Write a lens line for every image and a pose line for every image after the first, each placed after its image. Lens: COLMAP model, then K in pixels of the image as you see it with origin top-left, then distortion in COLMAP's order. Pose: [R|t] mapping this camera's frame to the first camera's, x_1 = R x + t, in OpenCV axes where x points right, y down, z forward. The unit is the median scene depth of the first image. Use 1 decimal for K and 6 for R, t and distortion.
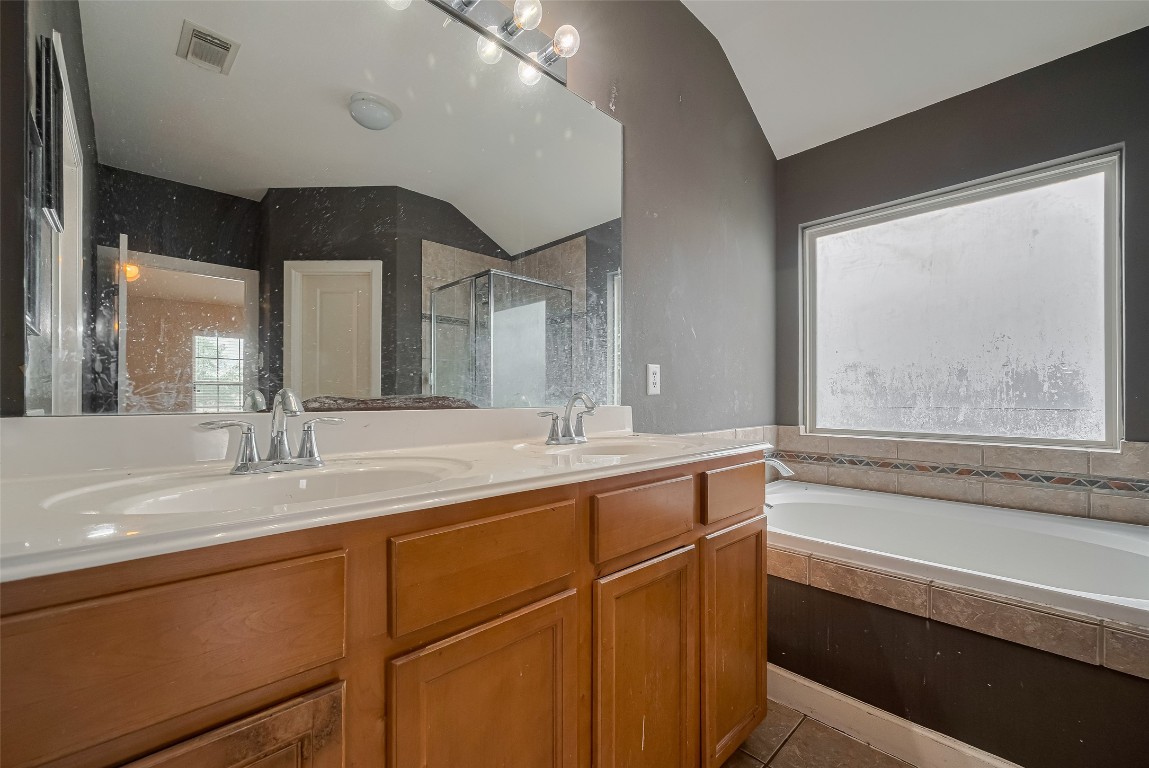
lens RADIAL K [[455.6, 0, 550.1], [0, 455.6, 397.1], [0, 0, 1]] dist [-0.001734, 0.000128]
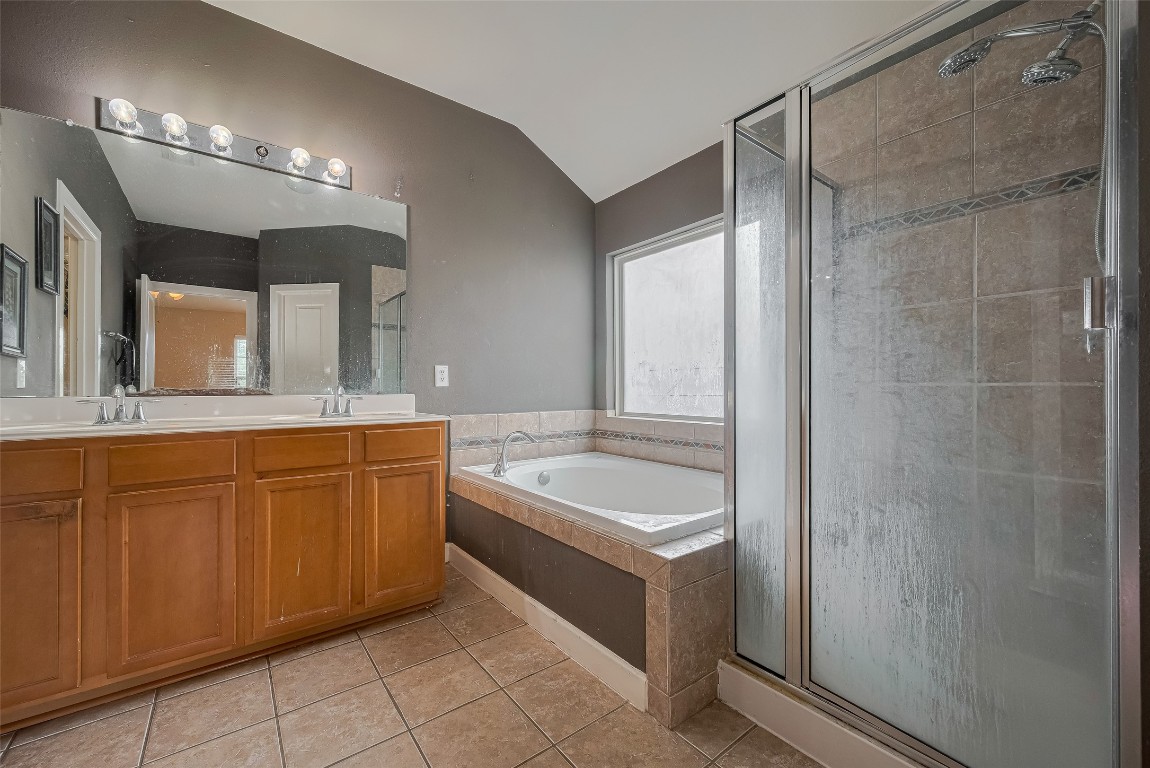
lens RADIAL K [[456.0, 0, 577.8], [0, 456.0, 386.7], [0, 0, 1]] dist [-0.001734, 0.000128]
pose [[0.994336, -0.002407, -0.106257, 0.663347], [0.002058, 0.999992, -0.003395, 0.001178], [0.106265, 0.003157, 0.994333, -0.321251]]
